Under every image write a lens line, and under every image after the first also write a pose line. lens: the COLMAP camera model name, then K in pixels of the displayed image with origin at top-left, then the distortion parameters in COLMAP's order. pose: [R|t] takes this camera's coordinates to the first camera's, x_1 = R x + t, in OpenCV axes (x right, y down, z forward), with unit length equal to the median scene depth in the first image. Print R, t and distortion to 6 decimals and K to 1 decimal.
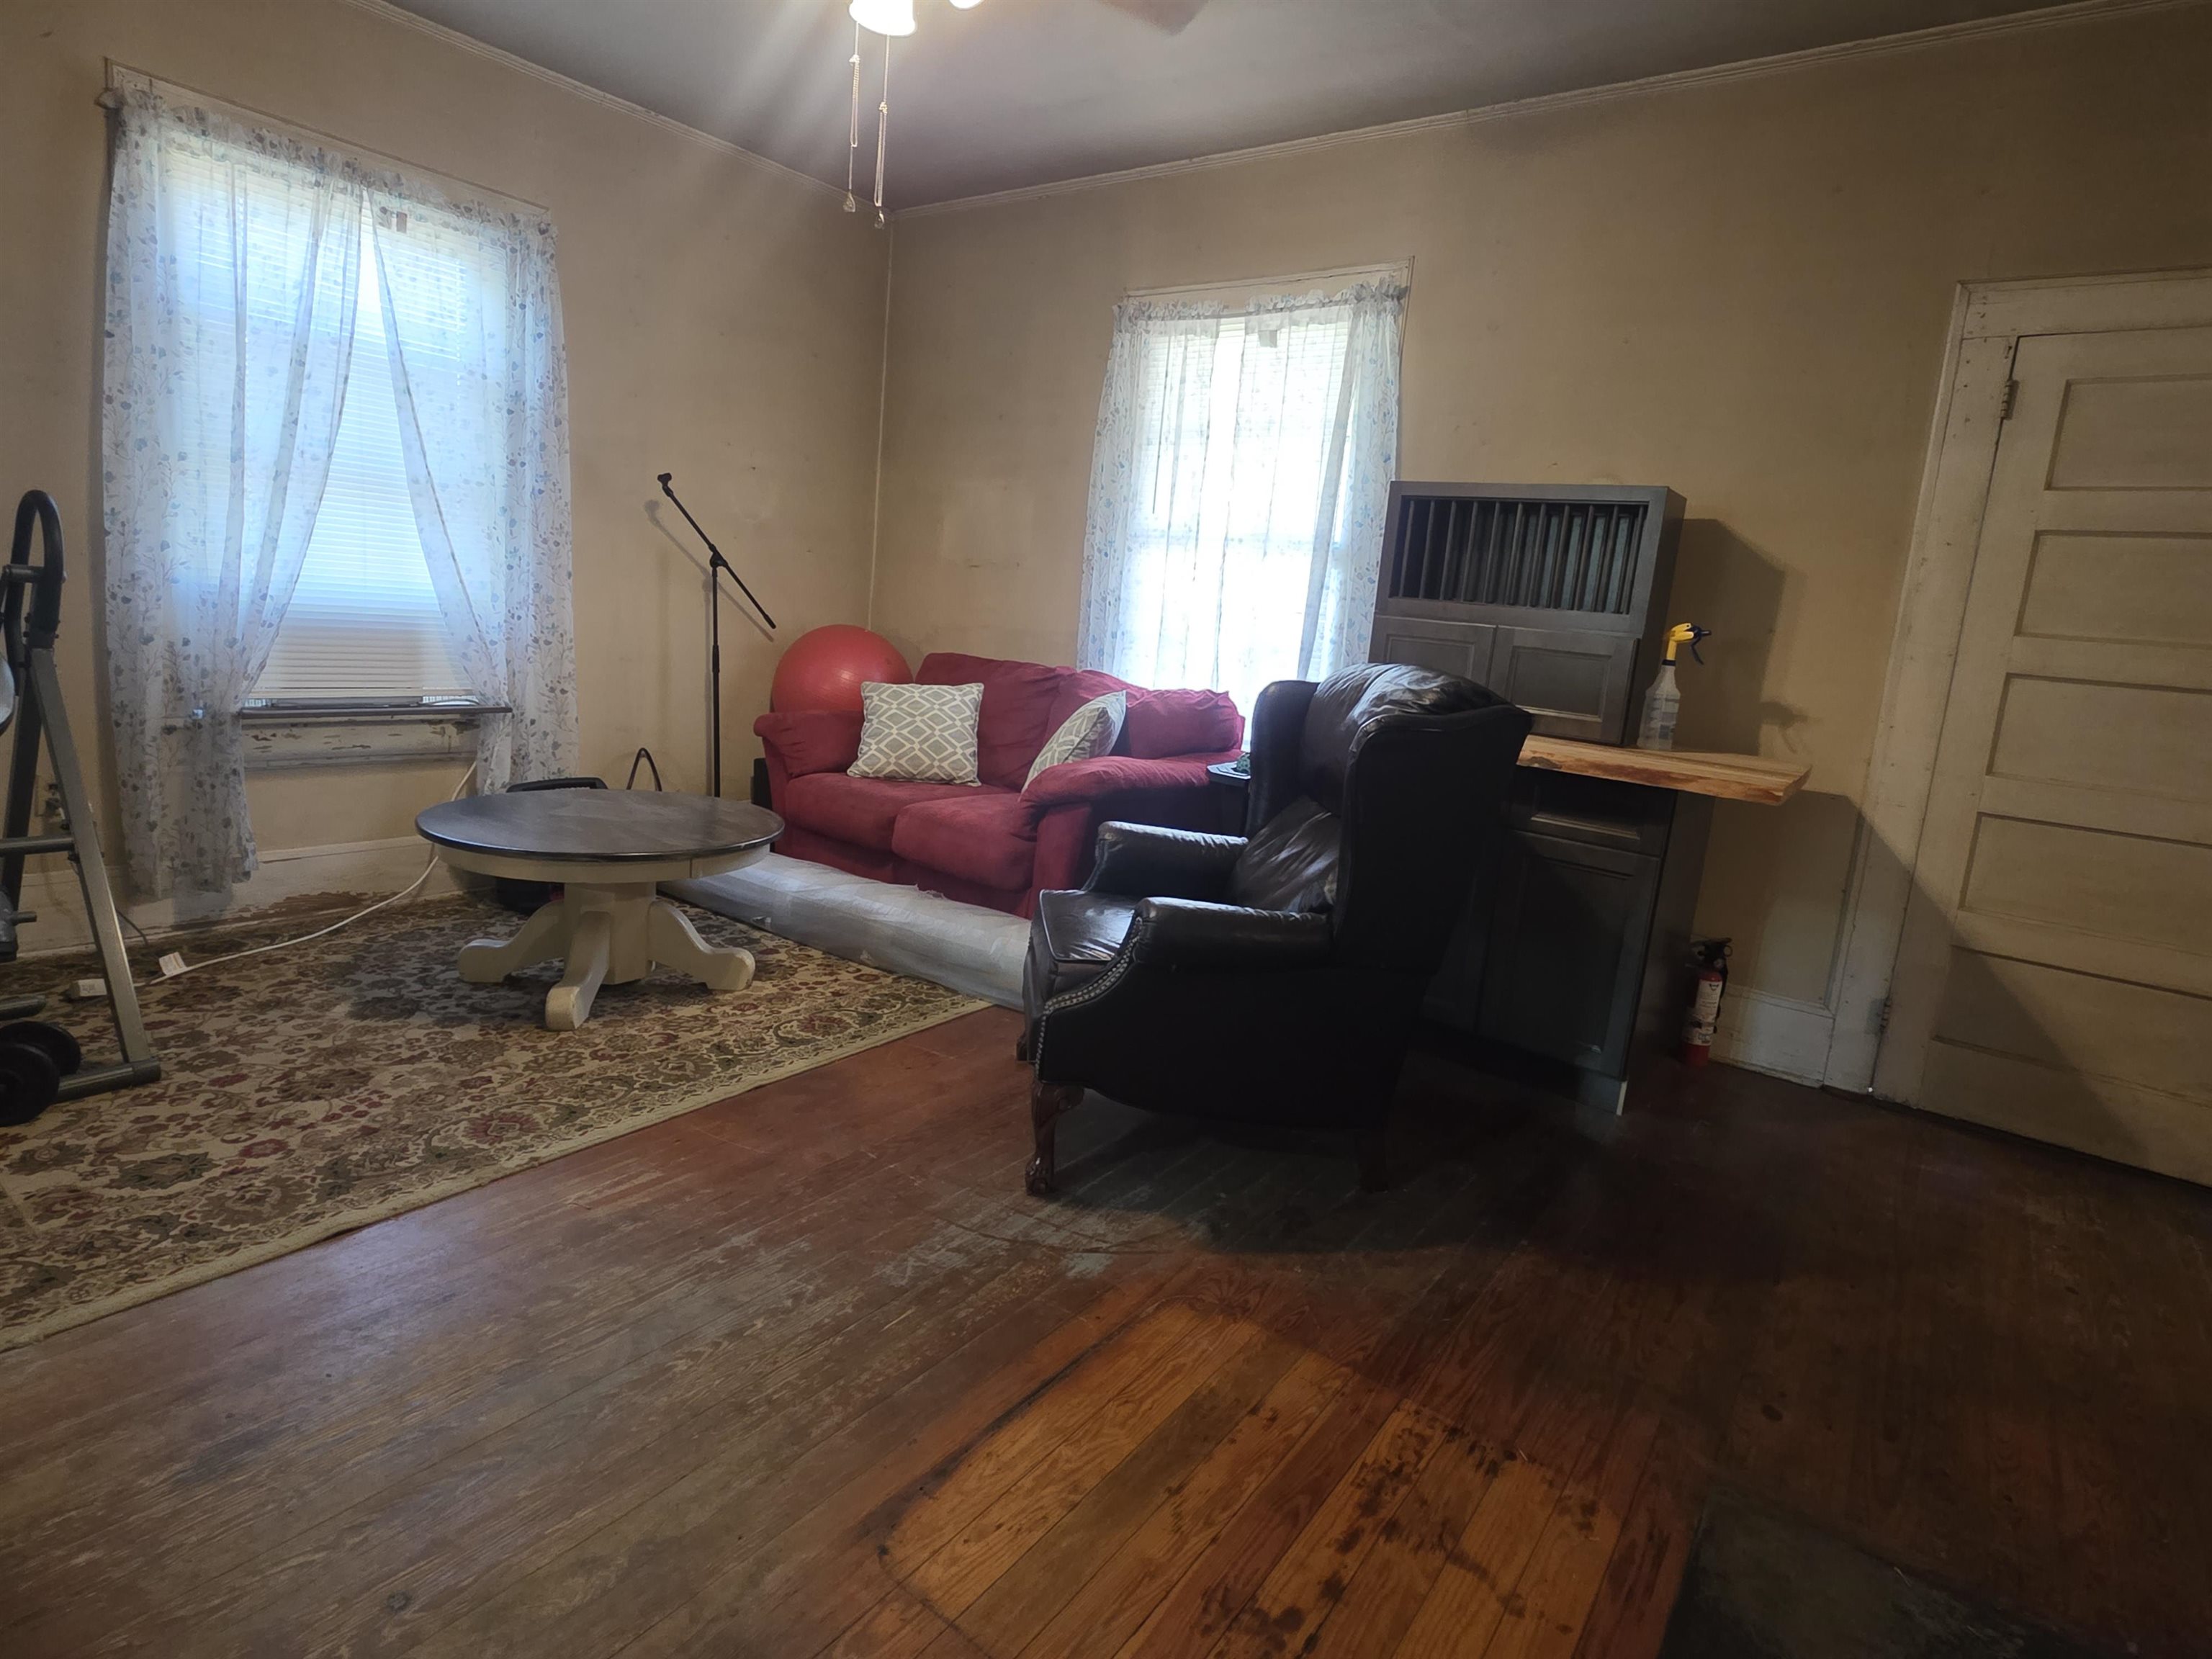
lens RADIAL K [[1146.5, 0, 1111.6], [0, 1146.5, 794.1], [0, 0, 1]] dist [0.003421, -0.001448]
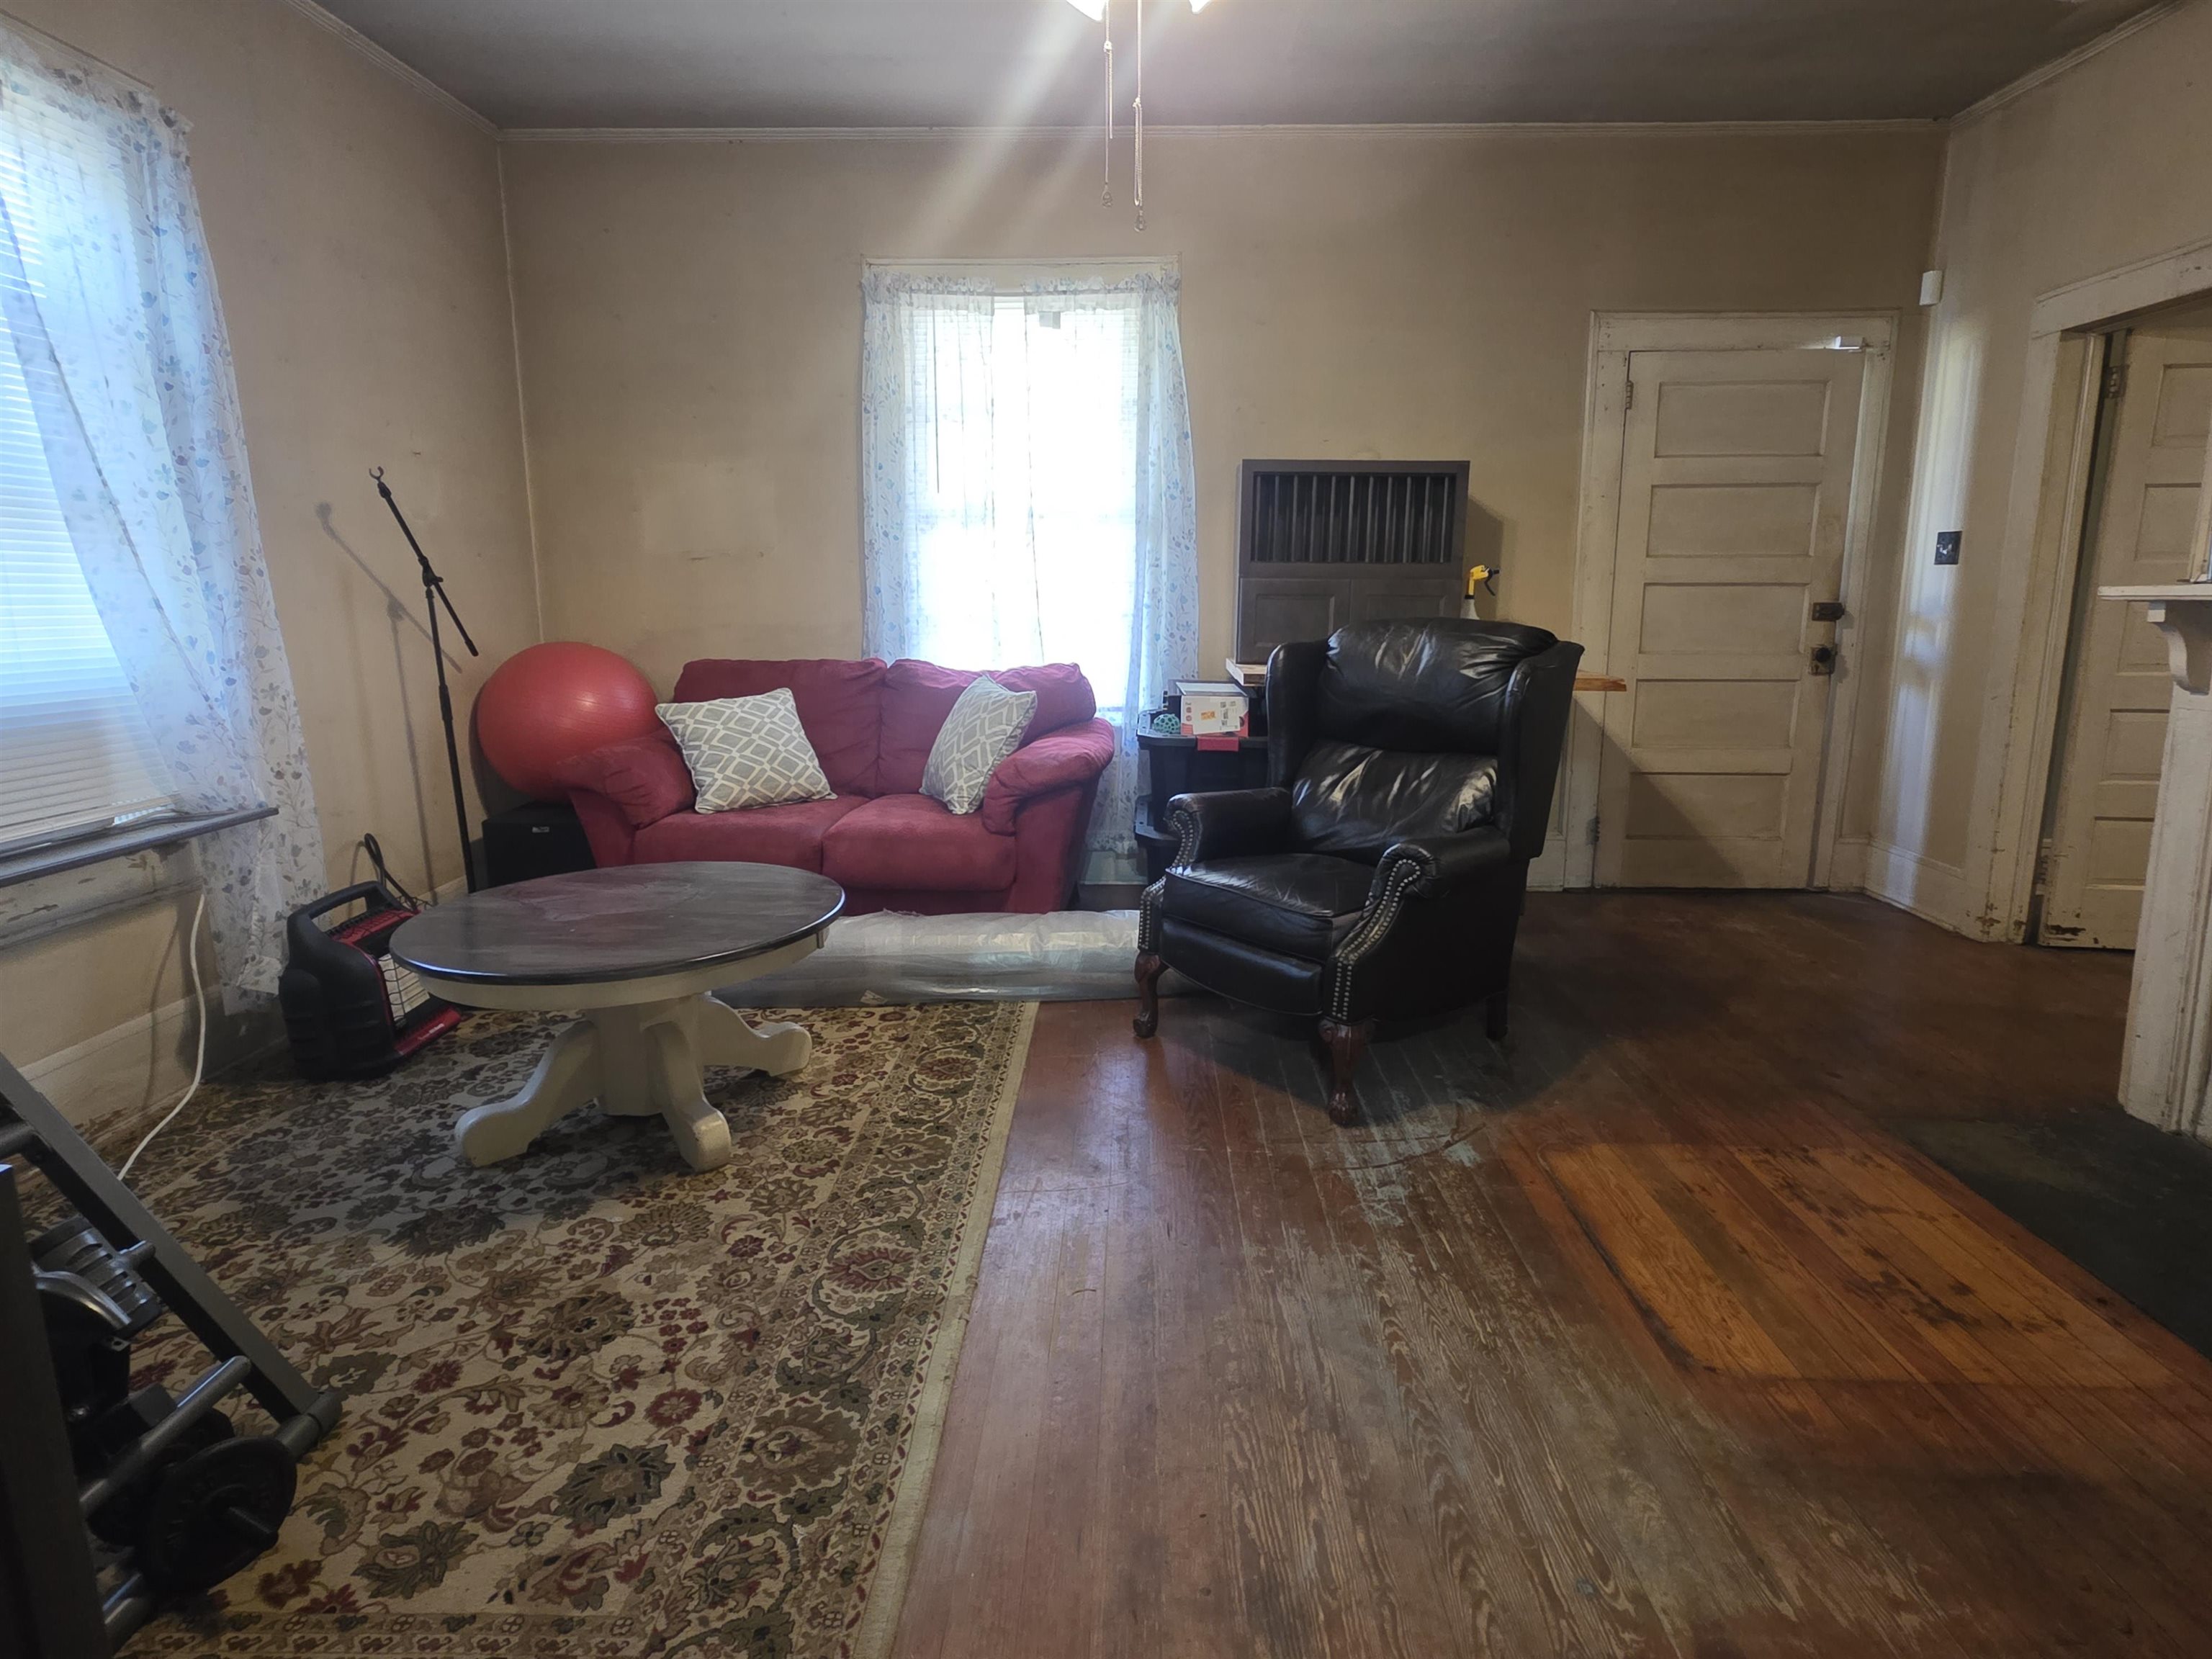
lens RADIAL K [[1146.5, 0, 1111.6], [0, 1146.5, 794.1], [0, 0, 1]] dist [0.003421, -0.001448]
pose [[0.818435, -0.185222, 0.543927, -0.619385], [0.162445, 0.982589, 0.090170, -0.081268], [-0.551158, 0.014560, 0.834274, 0.149784]]
